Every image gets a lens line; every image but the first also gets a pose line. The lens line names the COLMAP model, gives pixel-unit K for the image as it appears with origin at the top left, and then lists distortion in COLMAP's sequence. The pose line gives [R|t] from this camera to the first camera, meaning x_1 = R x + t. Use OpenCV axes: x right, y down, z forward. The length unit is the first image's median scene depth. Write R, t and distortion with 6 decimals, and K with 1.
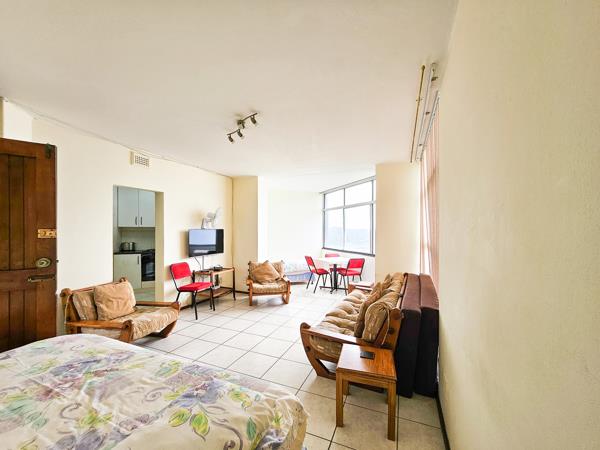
lens RADIAL K [[248.8, 0, 298.0], [0, 248.8, 230.3], [0, 0, 1]] dist [-0.001004, -0.000039]
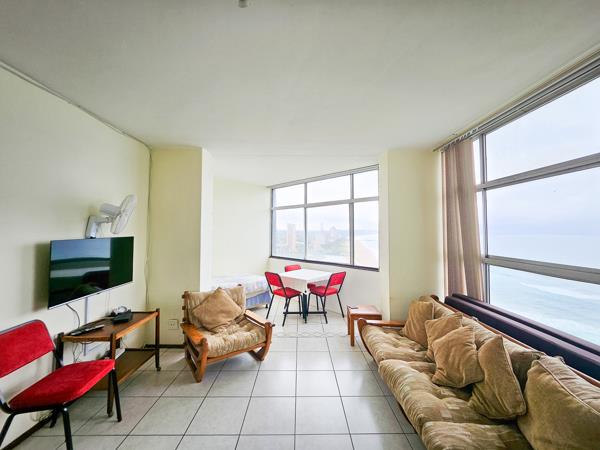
lens RADIAL K [[243.0, 0, 303.0], [0, 243.0, 221.6], [0, 0, 1]] dist [-0.000613, -0.000047]
pose [[0.912147, 0.012060, 0.409686, -0.179390], [0.004228, 0.999237, -0.038829, -0.015139], [-0.409842, 0.037150, 0.911400, 0.369810]]
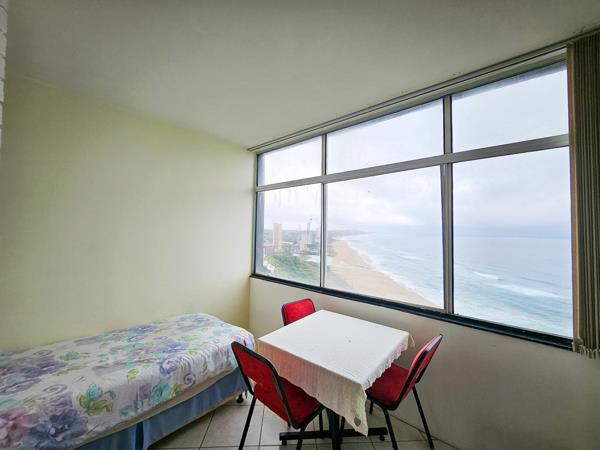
lens RADIAL K [[243.0, 0, 303.0], [0, 243.0, 221.6], [0, 0, 1]] dist [-0.000613, -0.000047]
pose [[0.887621, 0.026462, 0.459813, -0.028487], [-0.009814, 0.999208, -0.038558, -0.011981], [-0.460469, 0.029713, 0.887178, 0.848409]]
